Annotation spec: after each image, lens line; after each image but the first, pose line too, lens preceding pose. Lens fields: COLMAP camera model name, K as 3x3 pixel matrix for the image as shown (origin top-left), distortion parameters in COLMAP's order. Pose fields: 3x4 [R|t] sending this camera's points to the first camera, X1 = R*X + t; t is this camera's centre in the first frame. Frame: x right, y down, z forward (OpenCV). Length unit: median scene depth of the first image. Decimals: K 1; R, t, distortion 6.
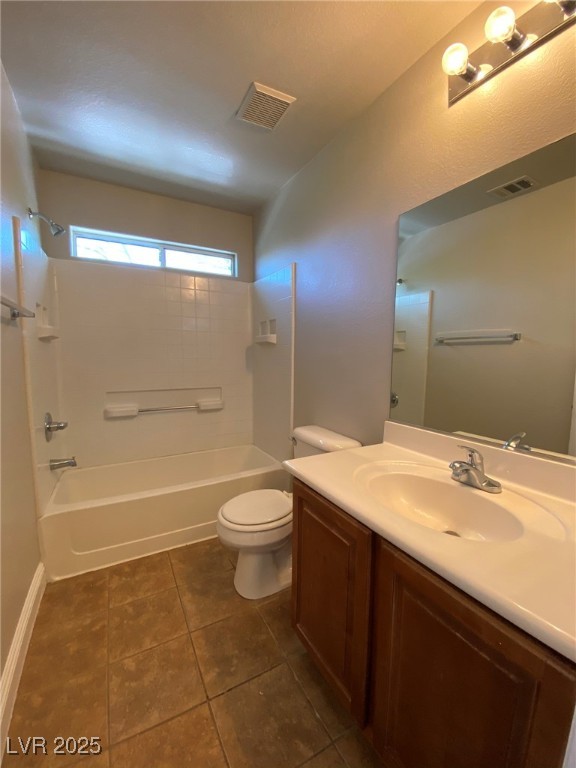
lens RADIAL K [[310.6, 0, 291.4], [0, 310.6, 383.5], [0, 0, 1]] dist [0.002018, -0.000114]
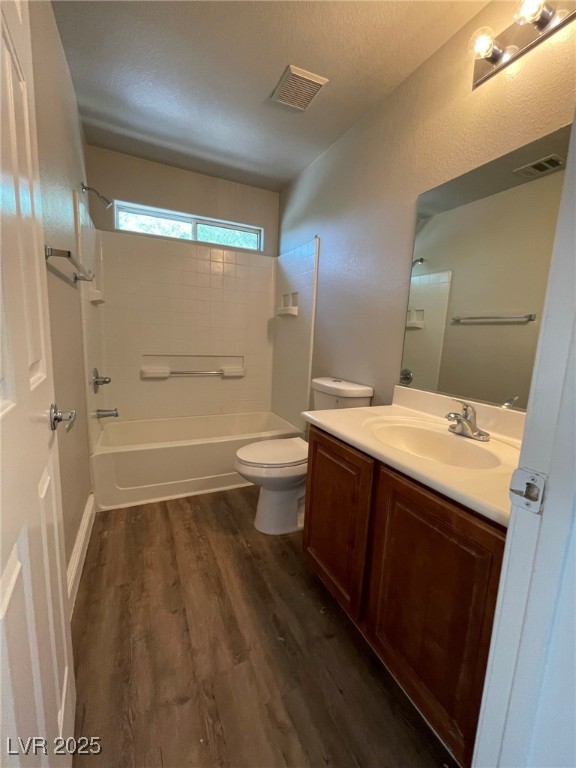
lens RADIAL K [[312.6, 0, 289.7], [0, 312.6, 381.9], [0, 0, 1]] dist [-0.015882, 0.012646]
pose [[0.997567, 0.045703, -0.052648, -0.011535], [-0.042750, 0.997520, 0.055919, 0.052606], [0.055073, -0.053533, 0.997046, -0.108623]]
